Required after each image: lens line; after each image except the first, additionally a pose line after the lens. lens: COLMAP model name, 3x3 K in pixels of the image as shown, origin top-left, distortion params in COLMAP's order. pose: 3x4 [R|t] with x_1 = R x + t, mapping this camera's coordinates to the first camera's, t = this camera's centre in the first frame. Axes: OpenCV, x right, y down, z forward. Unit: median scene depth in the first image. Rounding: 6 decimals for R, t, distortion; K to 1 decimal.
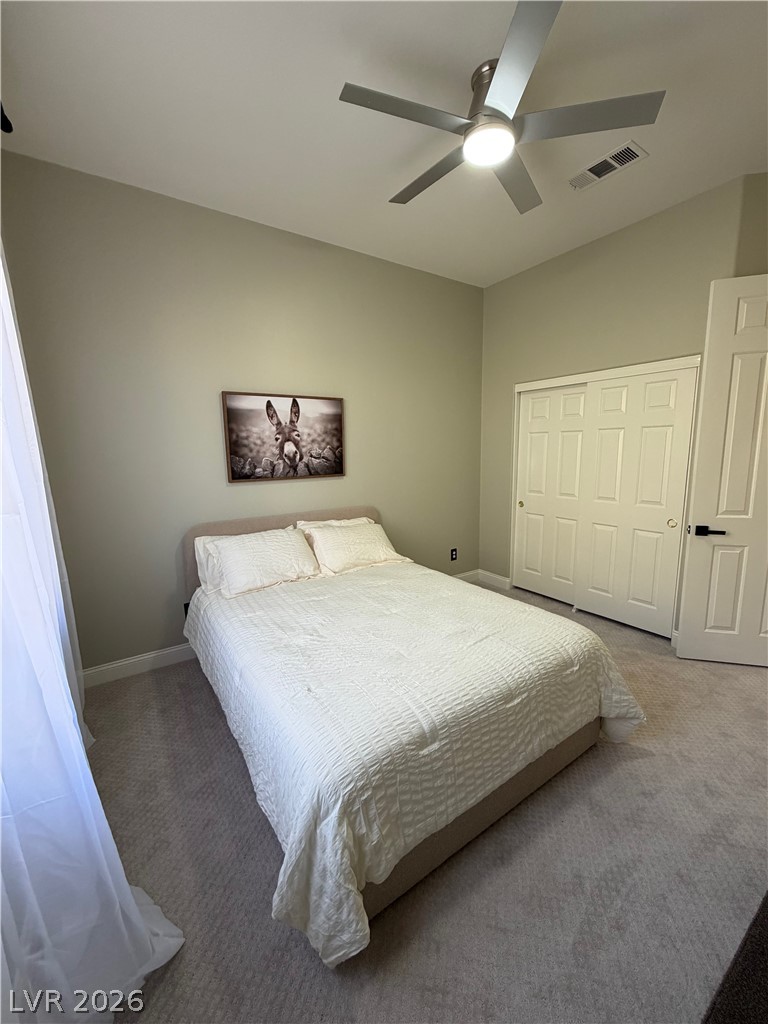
lens RADIAL K [[407.4, 0, 386.5], [0, 407.4, 509.1], [0, 0, 1]] dist [0.001216, 0.000416]
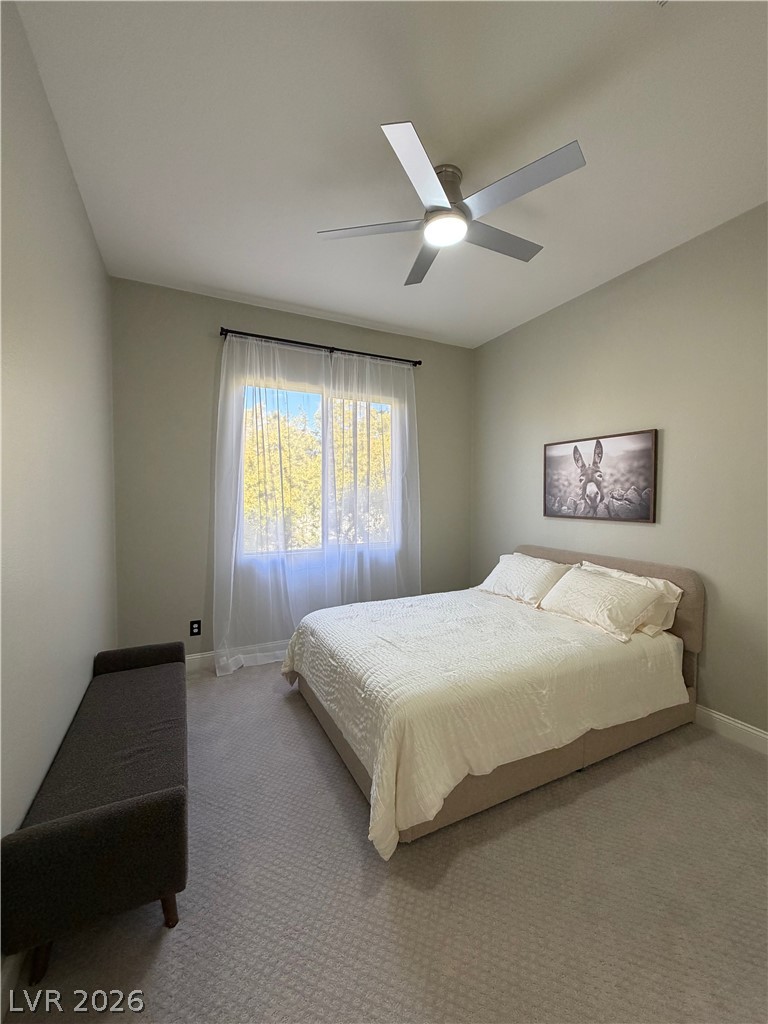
lens RADIAL K [[406.4, 0, 371.5], [0, 406.4, 506.3], [0, 0, 1]] dist [-0.002087, -0.000211]
pose [[-0.147647, 0.050256, -0.987762, 0.847013], [-0.138613, 0.987800, 0.070978, -0.102743], [0.979279, 0.147397, -0.138880, 0.612571]]
